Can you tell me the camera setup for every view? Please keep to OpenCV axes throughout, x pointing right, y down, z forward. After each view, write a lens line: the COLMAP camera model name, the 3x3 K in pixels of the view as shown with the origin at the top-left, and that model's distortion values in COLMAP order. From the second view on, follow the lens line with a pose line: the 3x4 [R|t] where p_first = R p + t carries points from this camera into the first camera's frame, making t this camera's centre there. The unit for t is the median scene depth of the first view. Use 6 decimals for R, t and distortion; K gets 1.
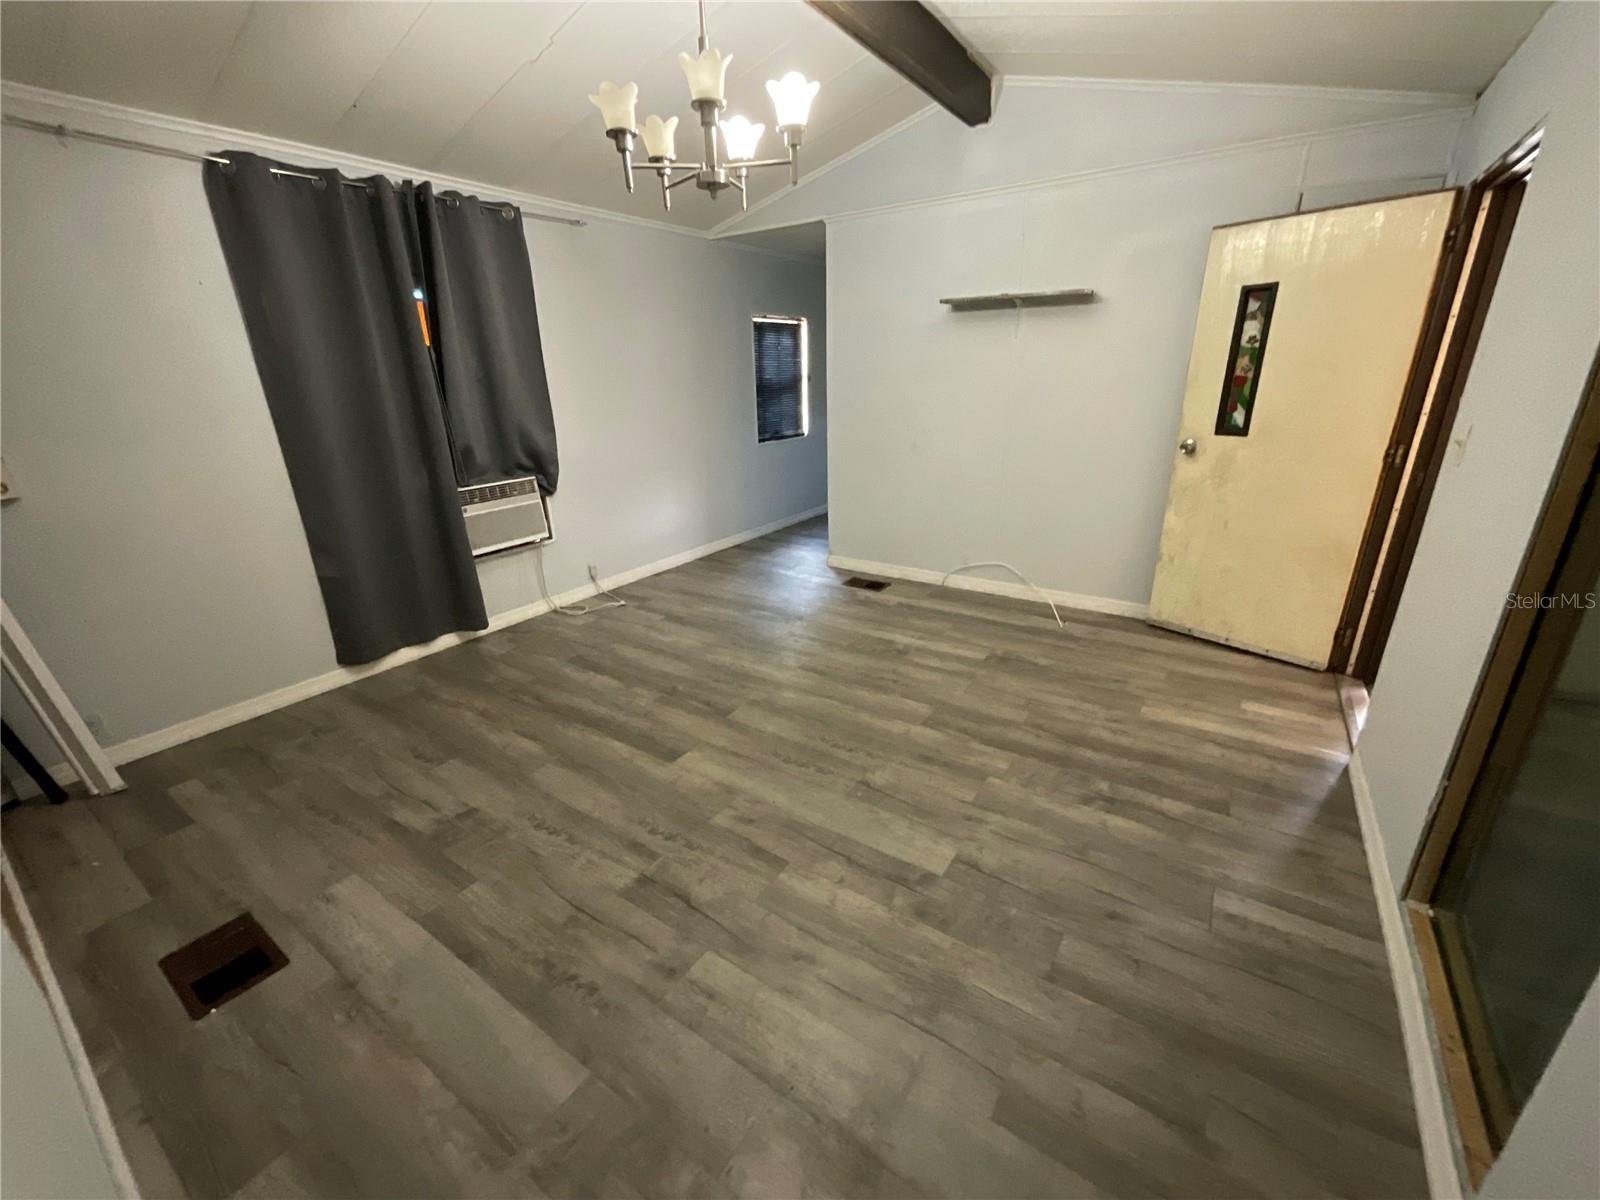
lens RADIAL K [[650.5, 0, 797.0], [0, 650.5, 597.8], [0, 0, 1]] dist [-0.010485, 0.009296]
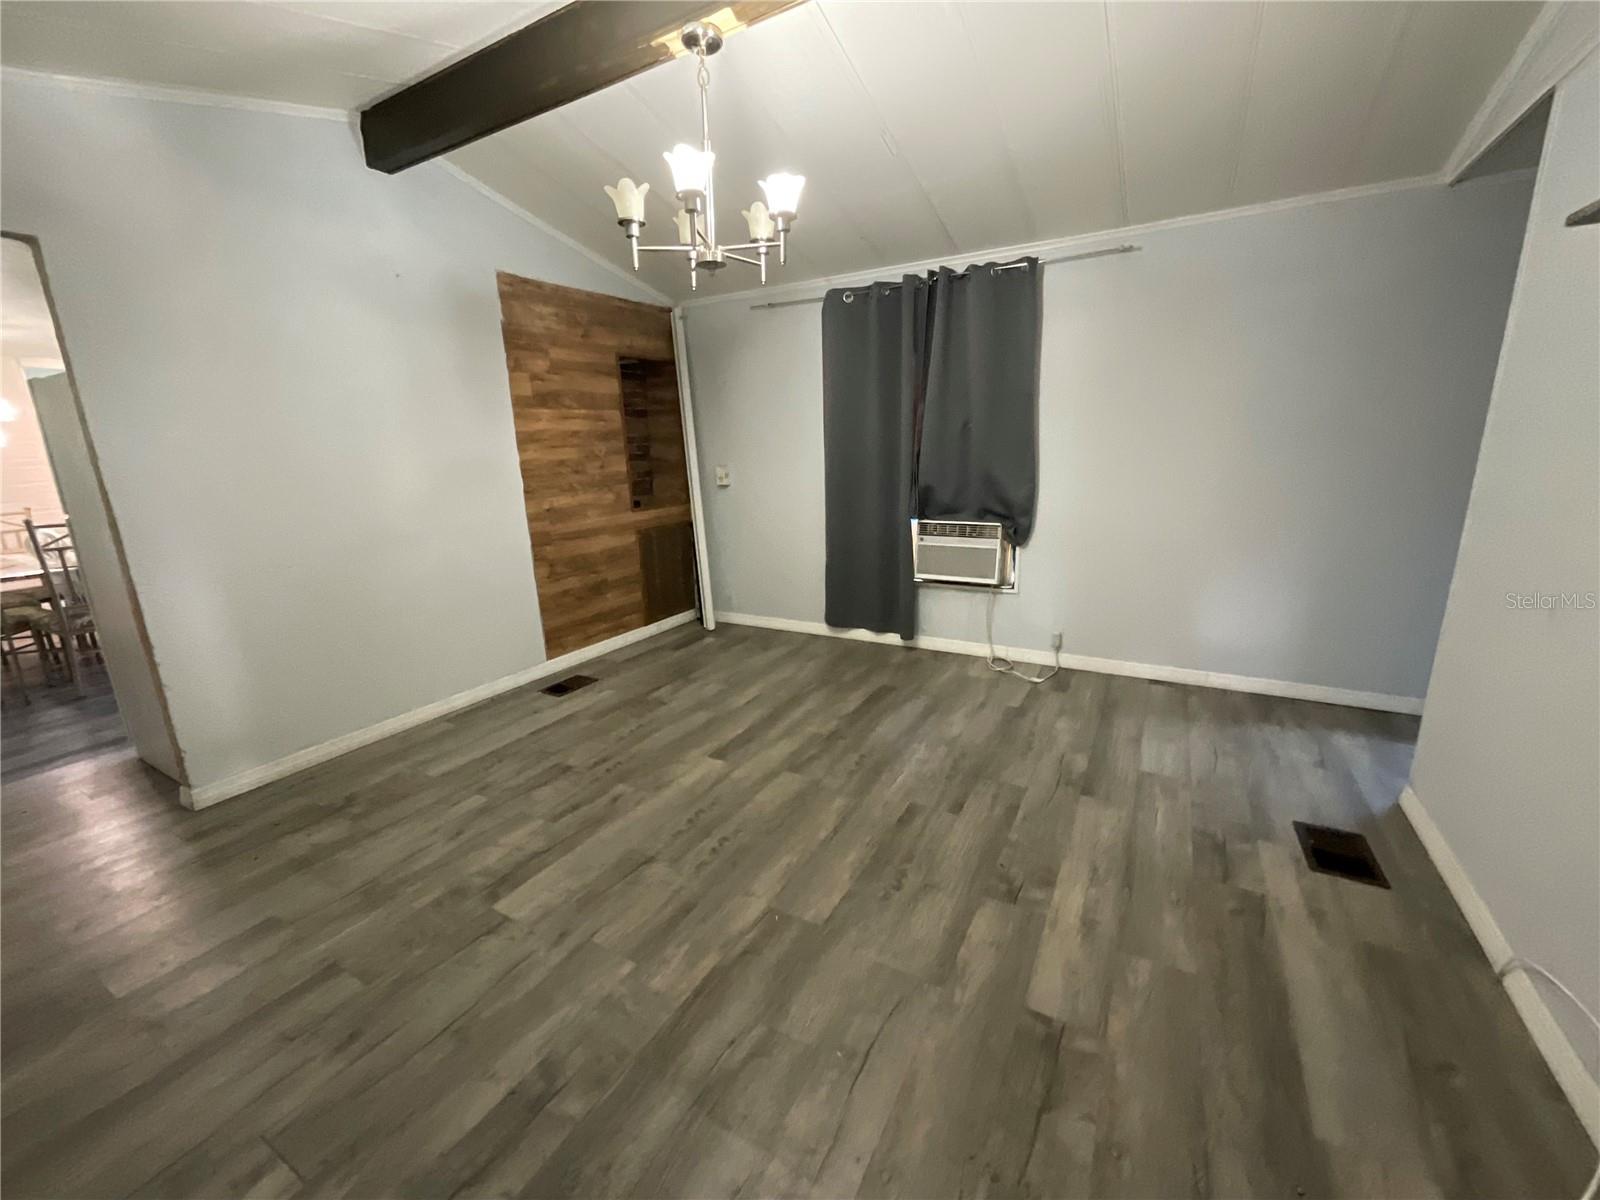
lens RADIAL K [[650.5, 0, 797.0], [0, 650.5, 597.8], [0, 0, 1]] dist [-0.010485, 0.009296]
pose [[0.078198, 0.260239, -0.962372, 0.727366], [-0.306070, 0.924976, 0.225257, -0.270363], [0.948792, 0.276939, 0.151982, 0.745839]]
